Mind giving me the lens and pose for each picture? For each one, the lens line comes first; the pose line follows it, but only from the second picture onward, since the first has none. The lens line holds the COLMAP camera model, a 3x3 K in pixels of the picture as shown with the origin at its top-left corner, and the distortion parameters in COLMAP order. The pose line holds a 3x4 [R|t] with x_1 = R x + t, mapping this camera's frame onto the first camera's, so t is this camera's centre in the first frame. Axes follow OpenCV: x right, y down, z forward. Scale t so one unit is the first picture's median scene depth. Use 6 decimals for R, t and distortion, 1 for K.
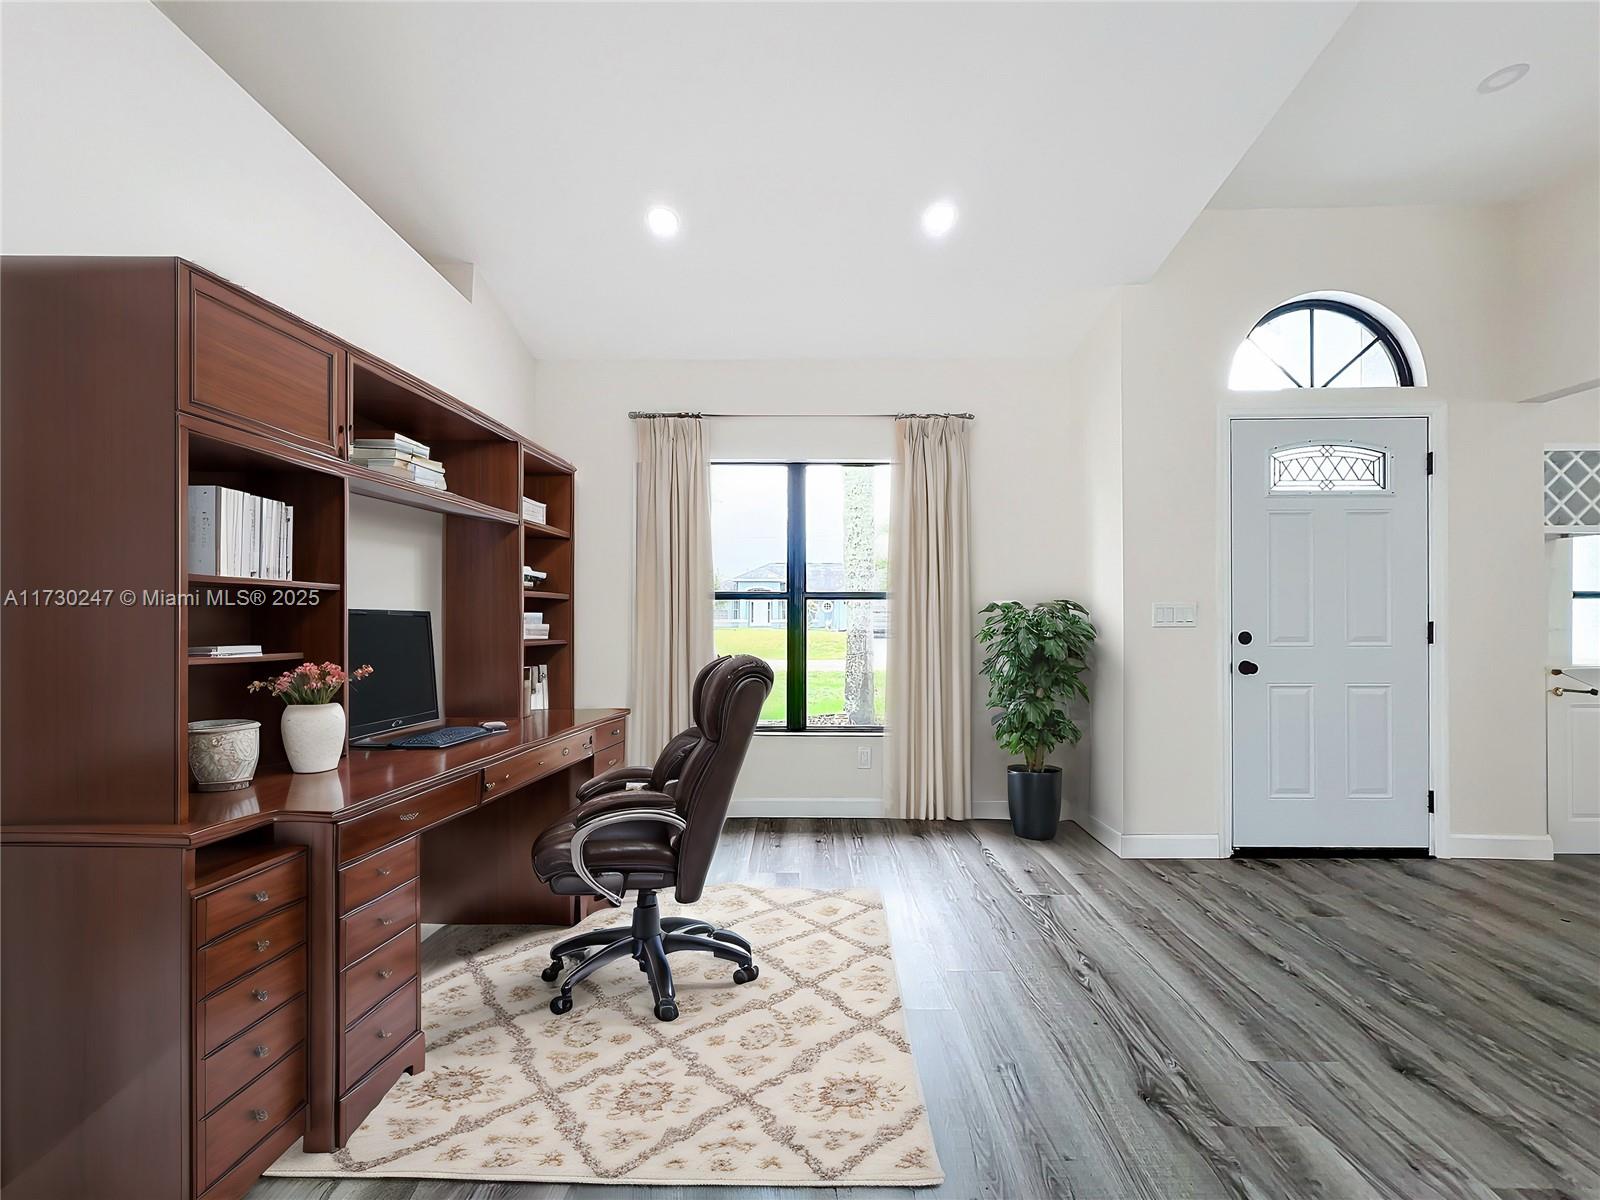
lens RADIAL K [[675.1, 0, 803.0], [0, 675.1, 607.7], [0, 0, 1]] dist [0.001198, 0.000483]
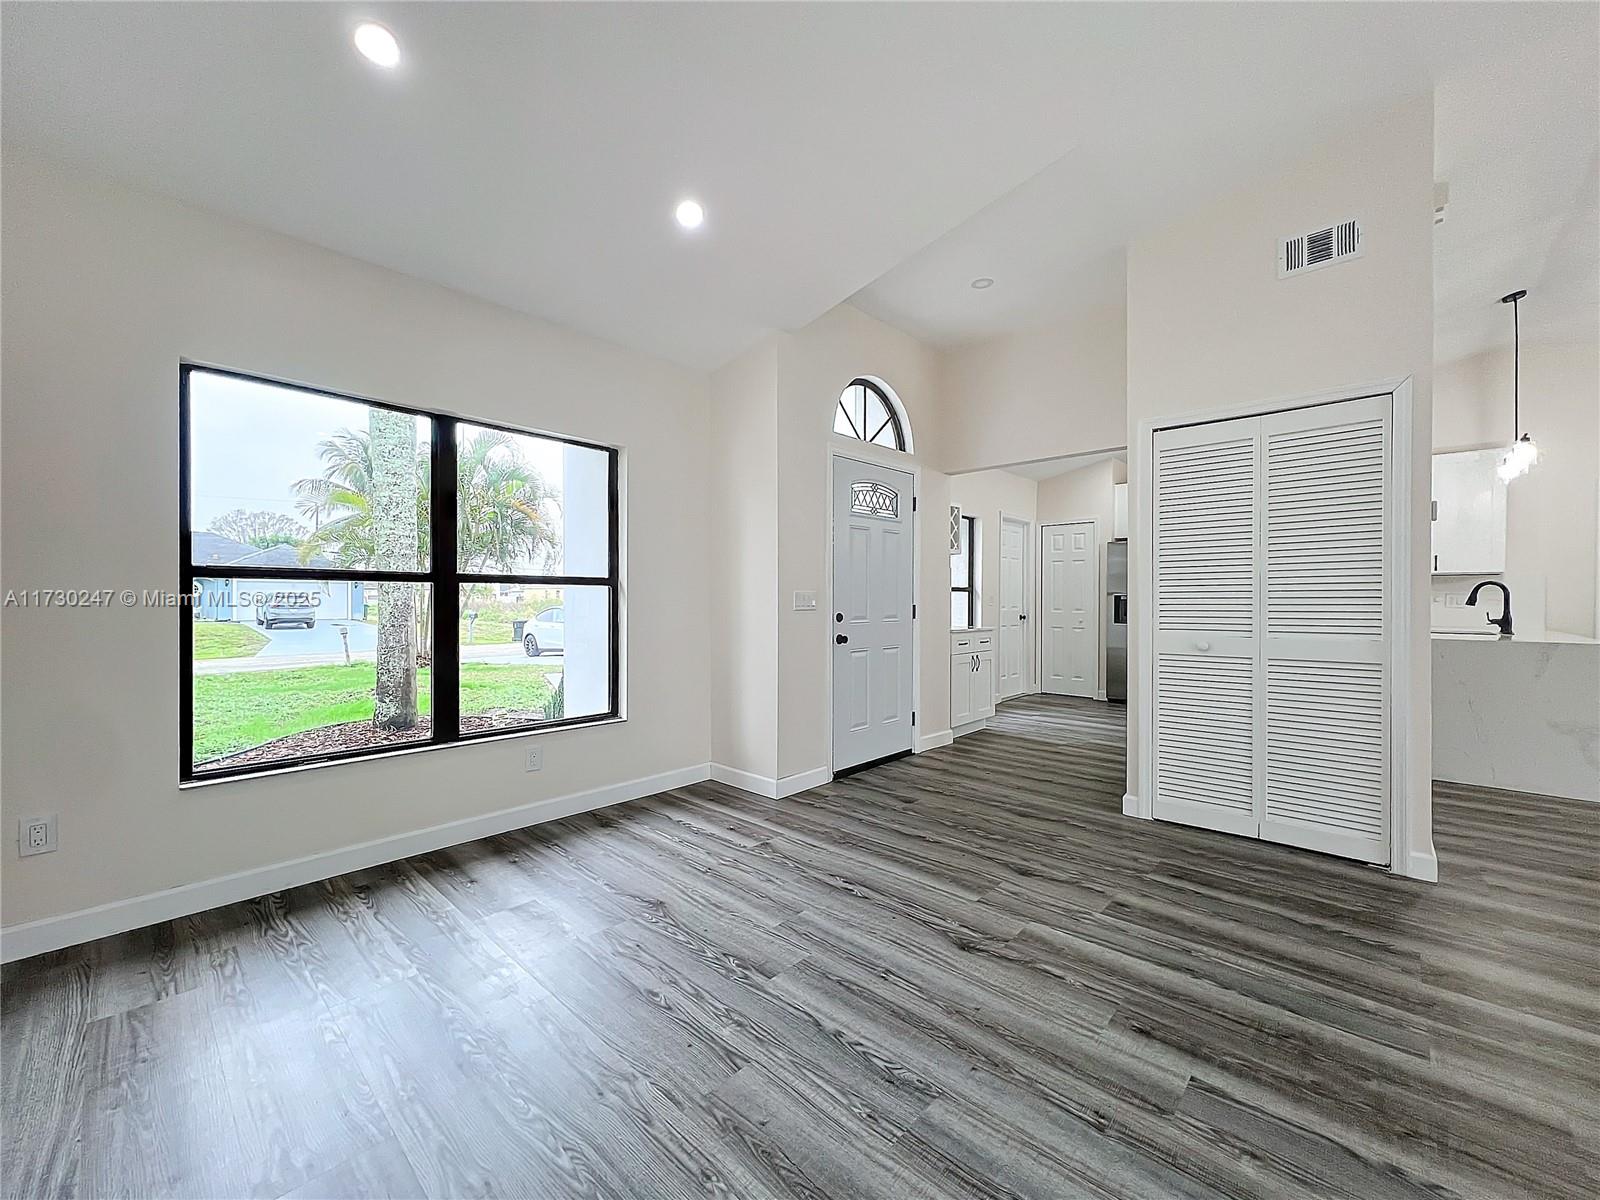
lens RADIAL K [[645.4, 0, 800.0], [0, 645.4, 600.0], [0, 0, 1]] dist [0.017027, 0.000194]
pose [[0.671006, -0.000527, 0.741452, -0.366875], [-0.009528, 0.999911, 0.009333, -0.002151], [-0.741391, -0.013327, 0.670941, 0.186119]]
